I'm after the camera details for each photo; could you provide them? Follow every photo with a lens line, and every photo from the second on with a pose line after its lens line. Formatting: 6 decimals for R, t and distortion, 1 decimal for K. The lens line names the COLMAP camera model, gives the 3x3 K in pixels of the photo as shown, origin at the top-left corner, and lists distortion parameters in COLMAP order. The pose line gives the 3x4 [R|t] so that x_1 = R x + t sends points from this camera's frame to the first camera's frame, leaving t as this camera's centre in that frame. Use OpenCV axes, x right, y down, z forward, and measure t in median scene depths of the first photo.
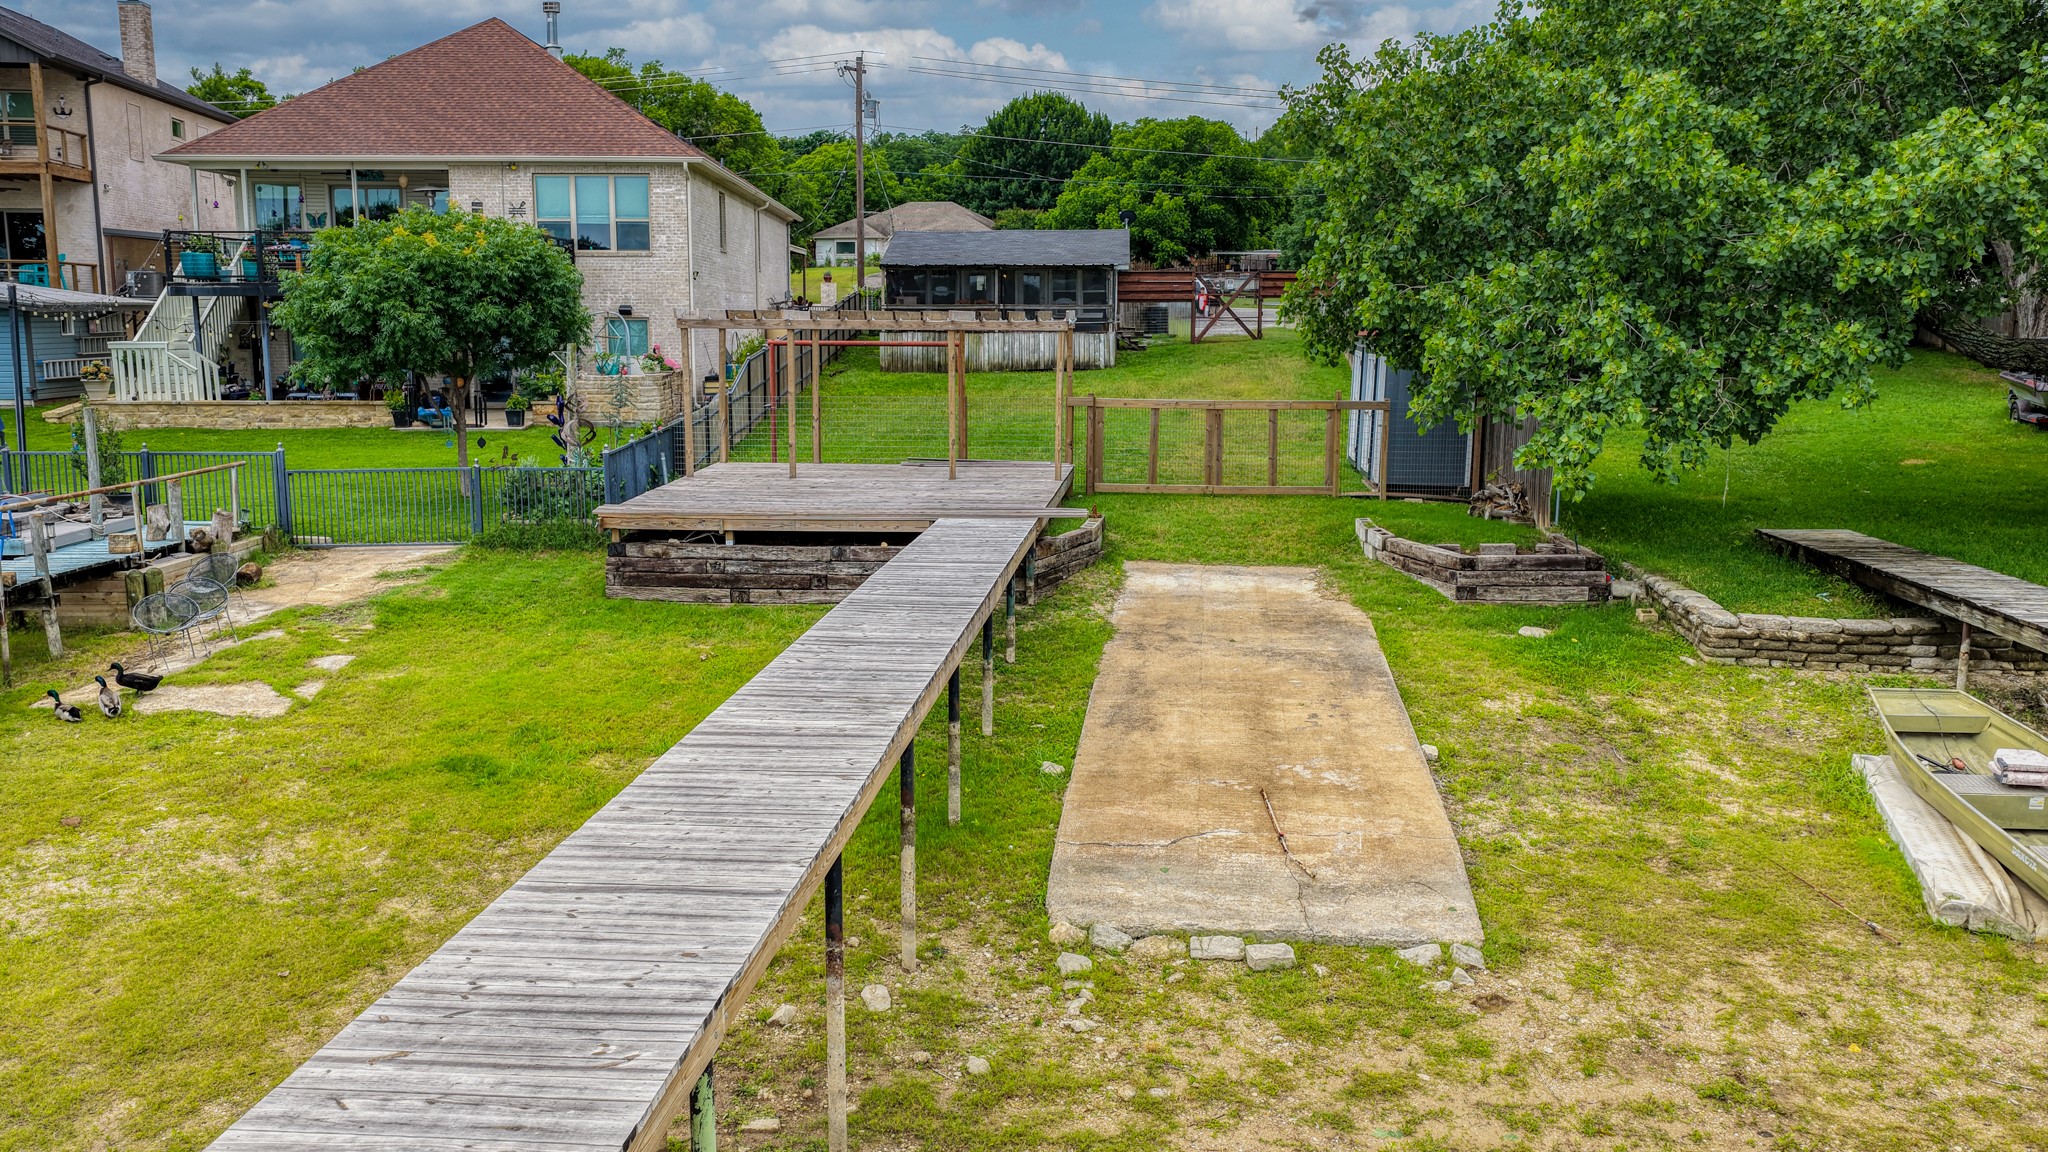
lens RADIAL K [[1704.5, 0, 1027.2], [0, 1704.5, 577.5], [0, 0, 1]] dist [0.001182, 0.014480]
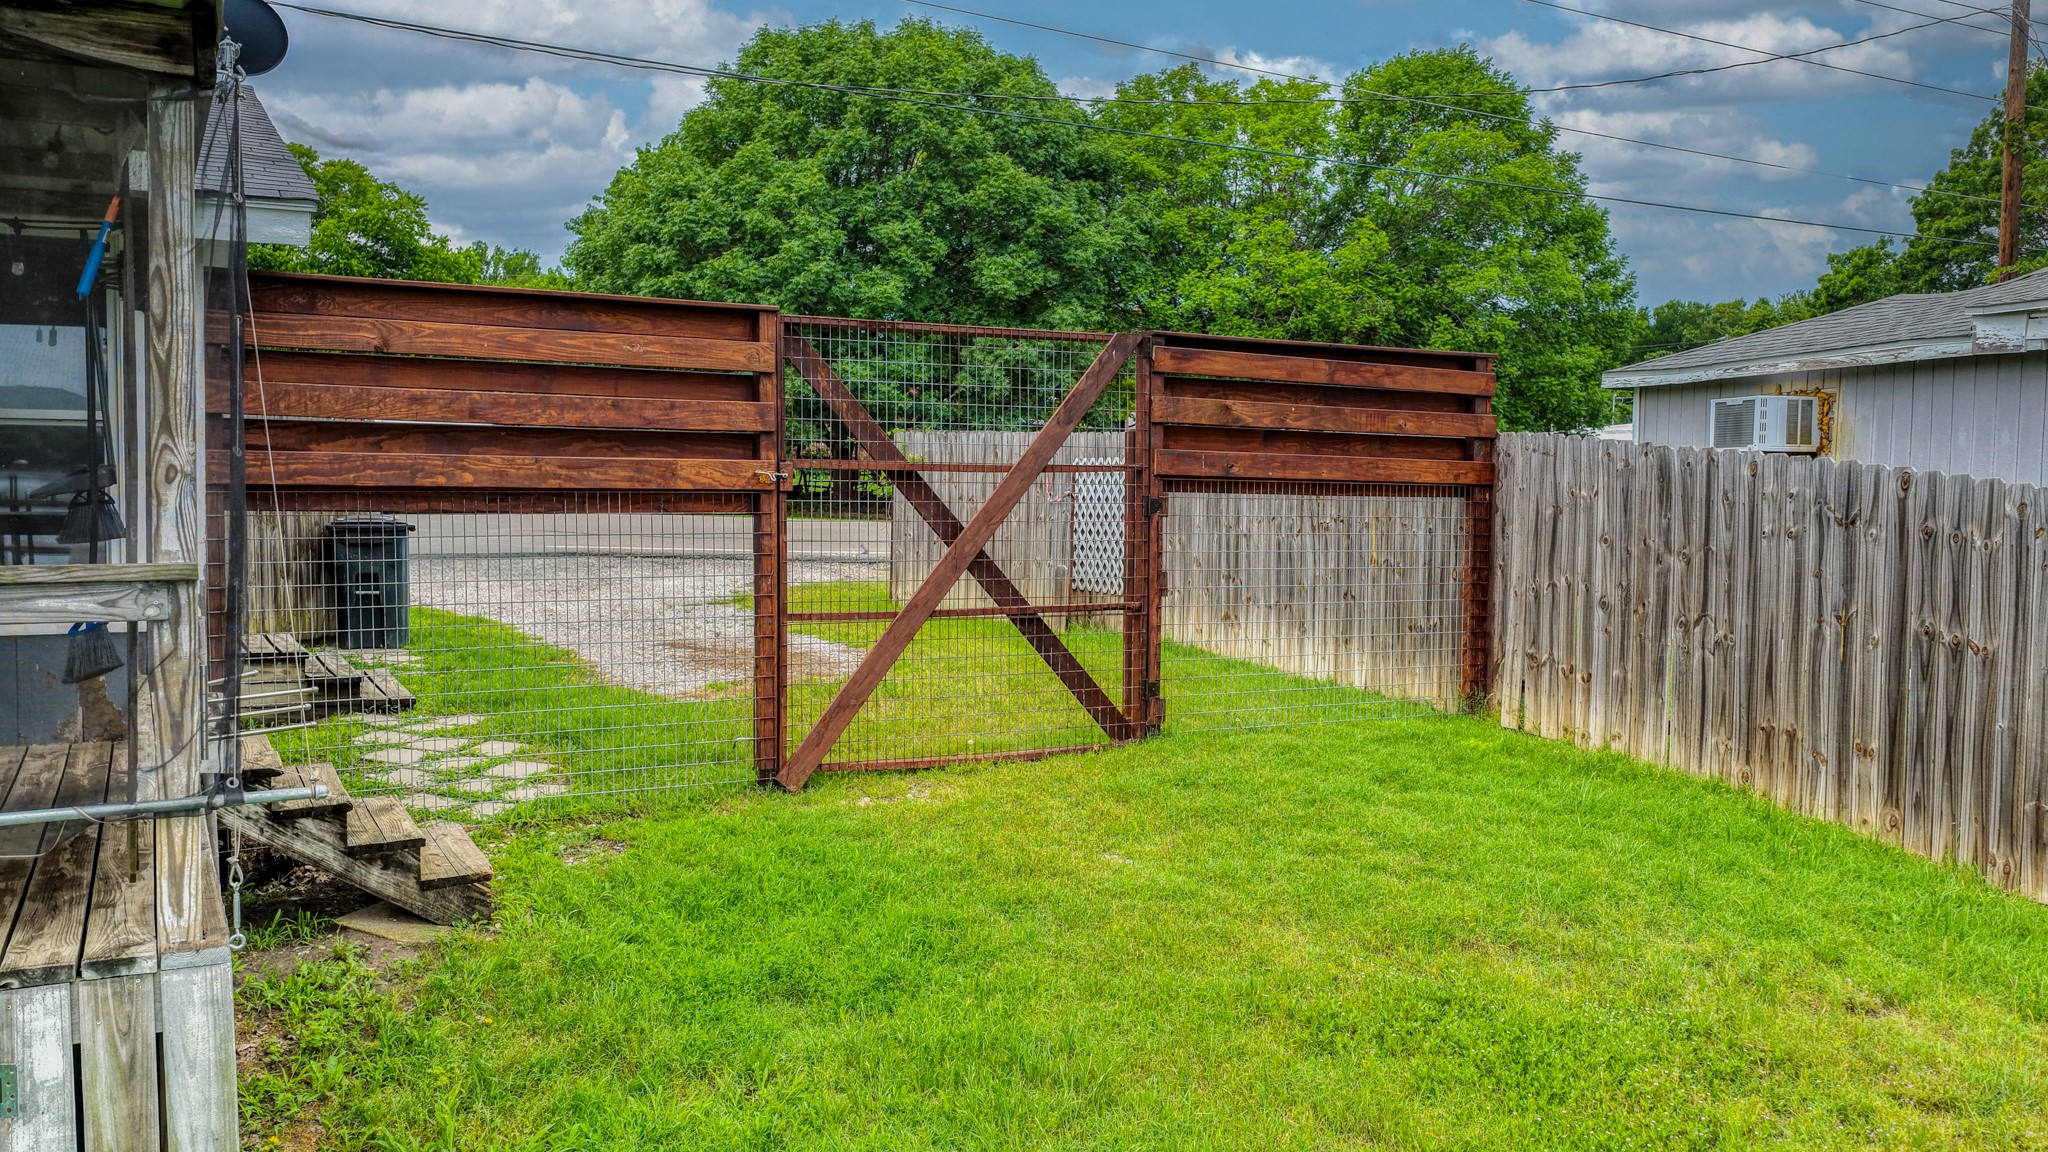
lens RADIAL K [[1704.5, 0, 1025.8], [0, 1704.5, 581.3], [0, 0, 1]] dist [0.001182, 0.014480]
pose [[0.859120, -0.012737, 0.511615, 0.049015], [0.066847, 0.993919, -0.087506, -0.173033], [-0.507390, 0.109378, 0.854747, 1.056936]]
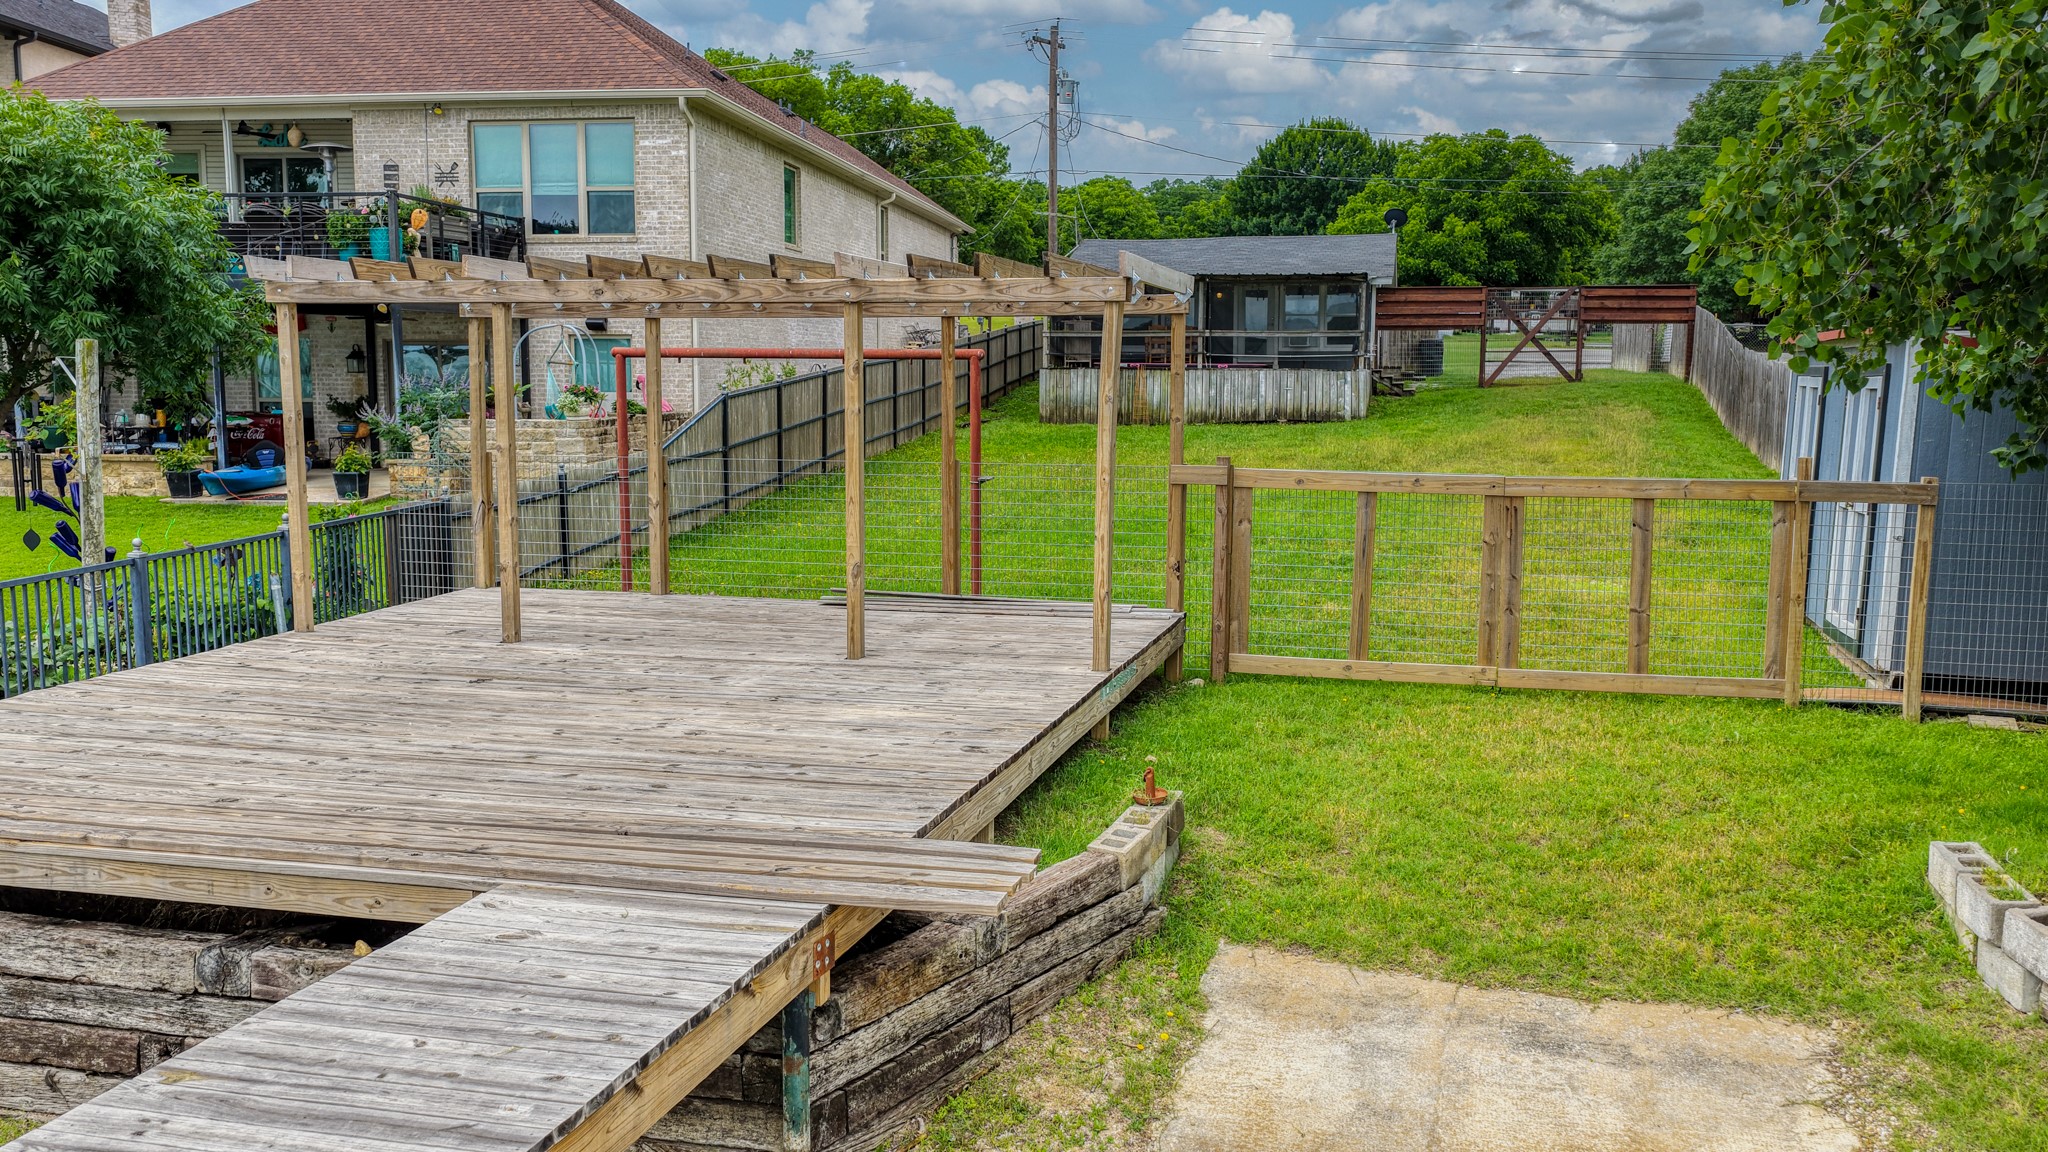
lens RADIAL K [[1704.5, 0, 1030.1], [0, 1704.5, 583.8], [0, 0, 1]] dist [0.001182, 0.014480]
pose [[0.985995, 0.023255, -0.165145, 0.037240], [-0.028292, 0.999202, -0.028212, -0.035884], [0.164357, 0.032489, 0.985866, 0.325751]]
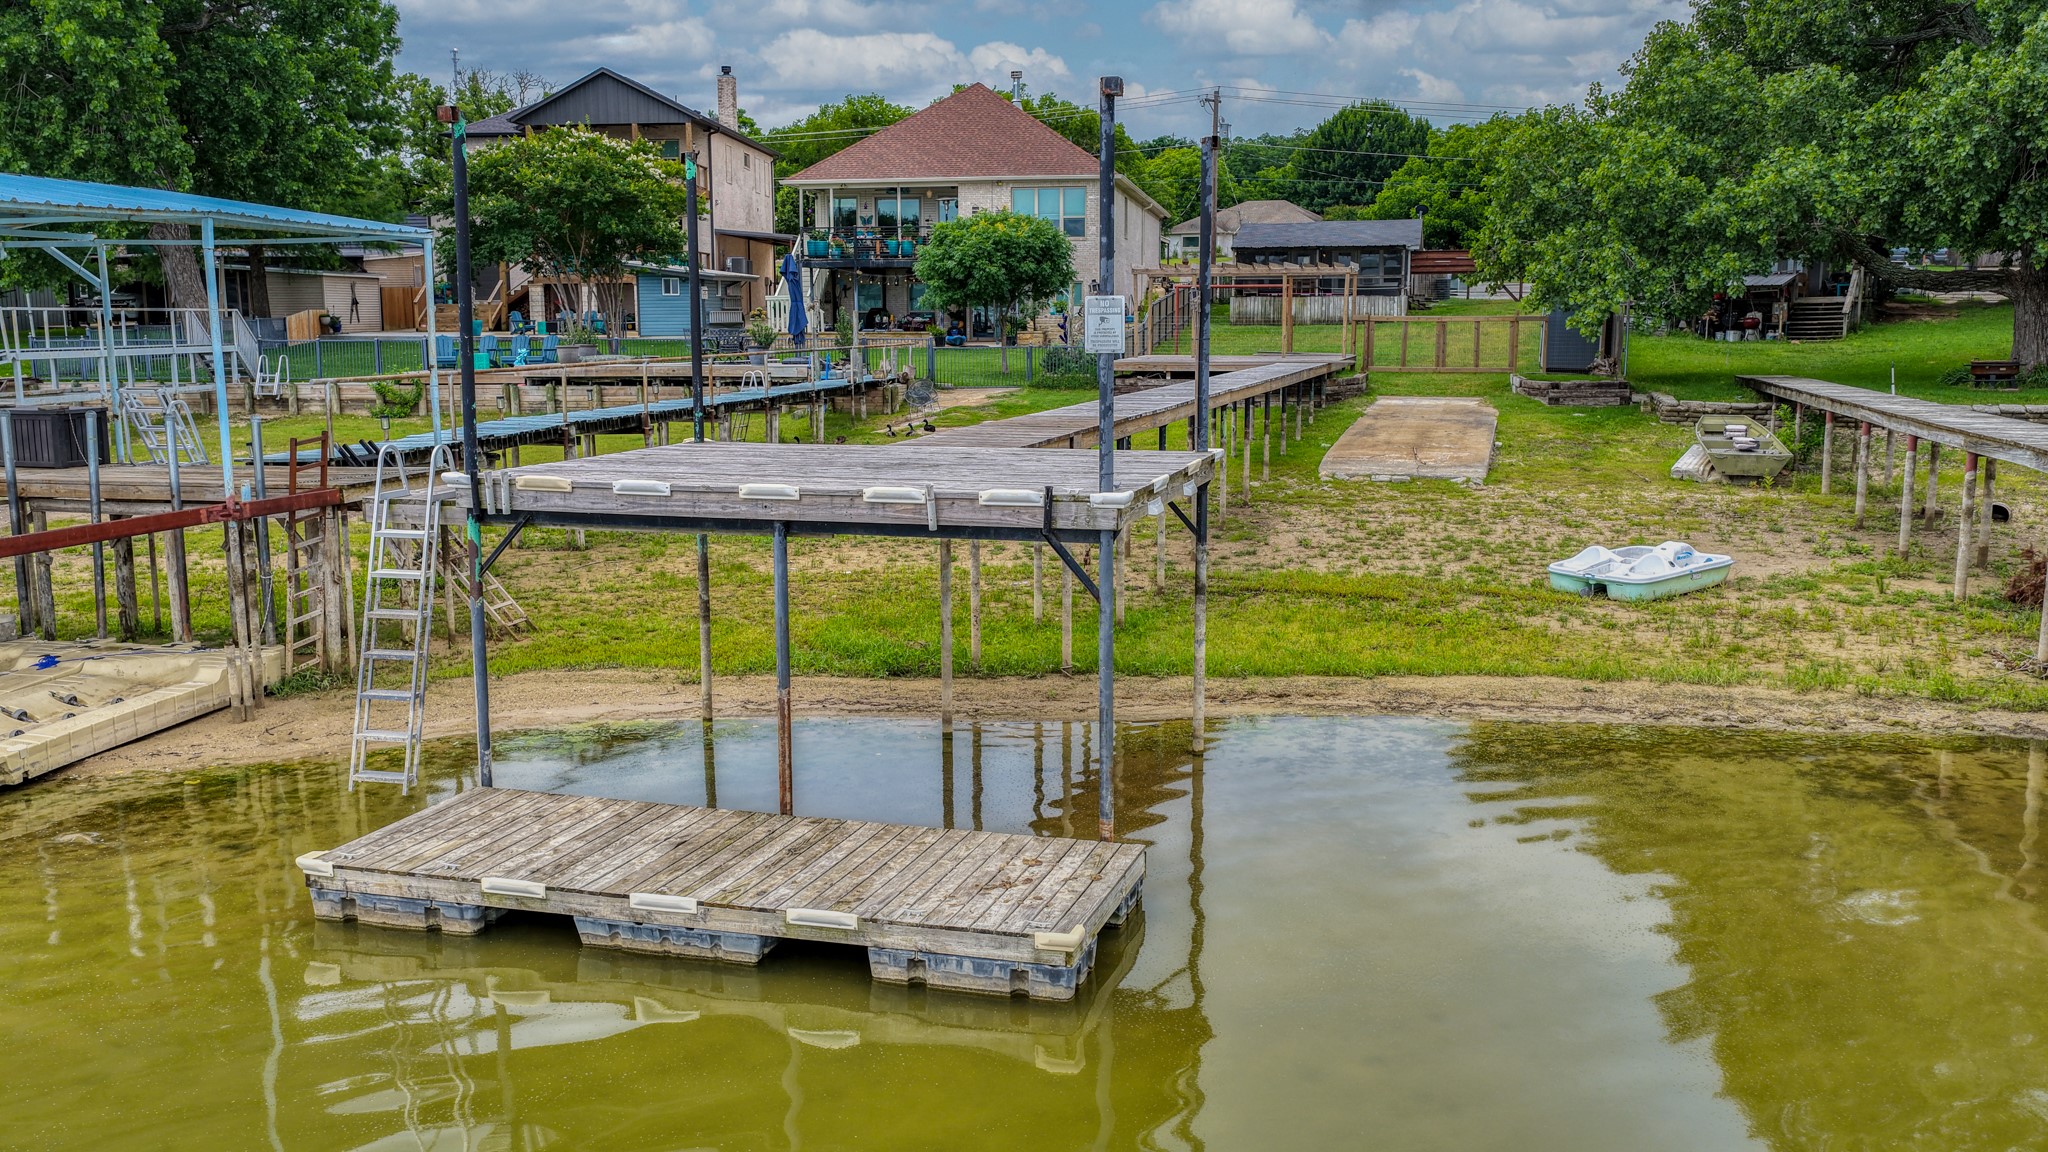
lens RADIAL K [[1704.5, 0, 1036.3], [0, 1704.5, 577.8], [0, 0, 1]] dist [0.001182, 0.014480]
pose [[0.982937, 0.022082, -0.182611, 0.017686], [-0.022009, 0.999755, 0.002428, 0.095070], [0.182620, 0.001633, 0.983182, -0.435456]]
